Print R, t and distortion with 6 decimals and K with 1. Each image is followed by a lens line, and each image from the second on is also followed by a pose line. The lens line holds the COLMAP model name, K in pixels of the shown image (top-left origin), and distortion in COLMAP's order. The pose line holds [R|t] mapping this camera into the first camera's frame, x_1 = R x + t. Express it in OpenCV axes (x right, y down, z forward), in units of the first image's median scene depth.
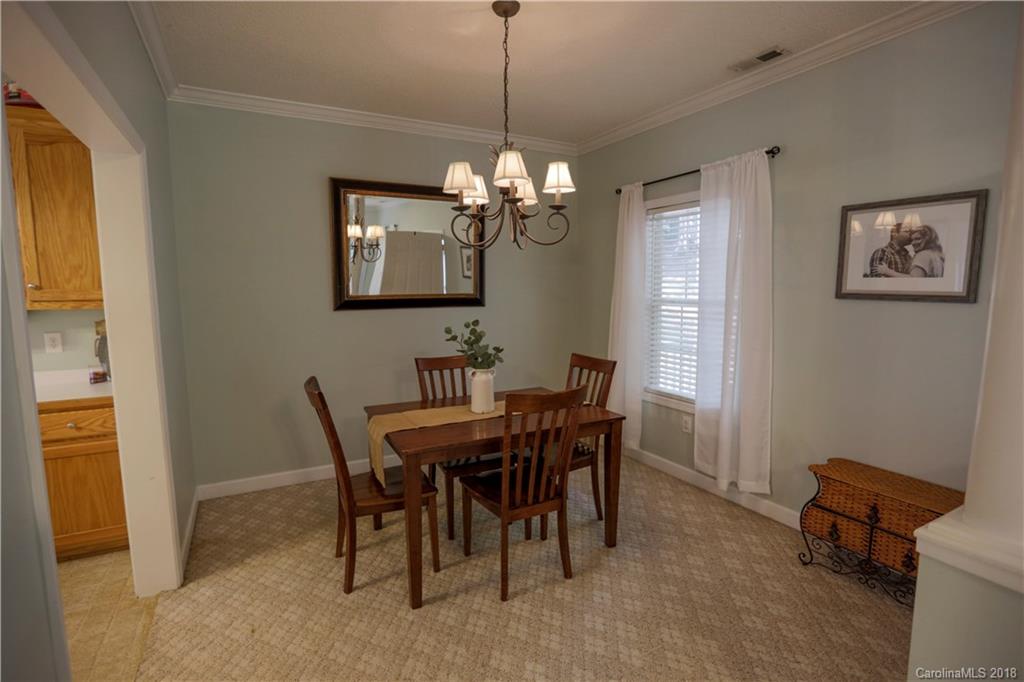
lens RADIAL K [[493.5, 0, 511.7], [0, 493.5, 341.6], [0, 0, 1]] dist [-0.042102, 0.009566]
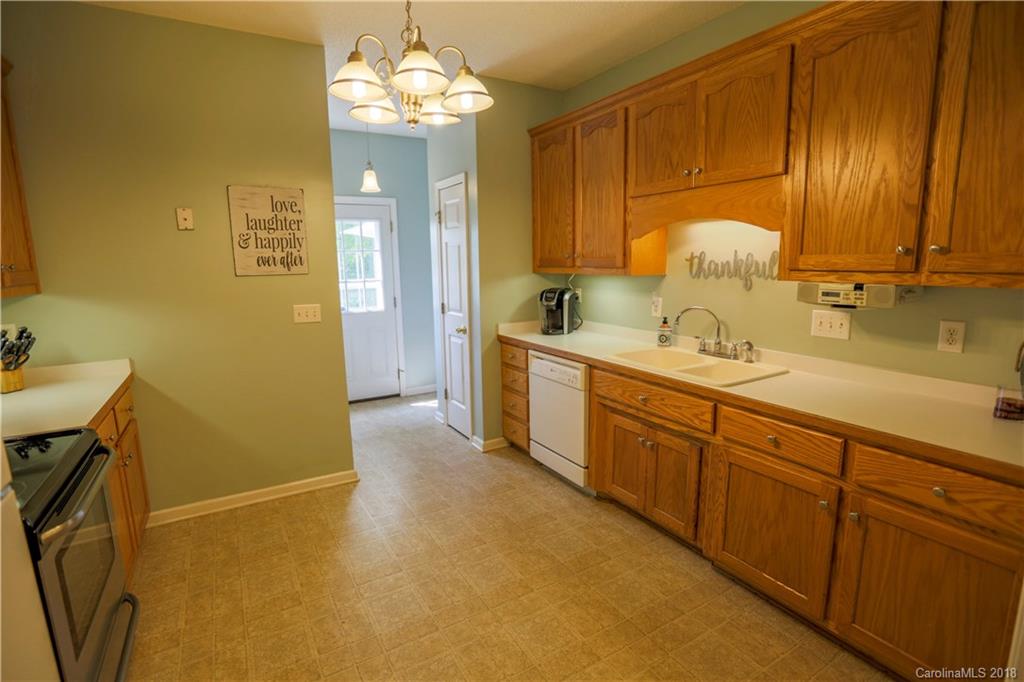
lens RADIAL K [[493.5, 0, 508.1], [0, 493.5, 339.1], [0, 0, 1]] dist [-0.042102, 0.009566]
pose [[0.037122, 0.163866, -0.985784, -0.393008], [-0.100647, 0.982061, 0.159457, -0.043443], [0.994229, 0.093297, 0.052949, 0.427503]]
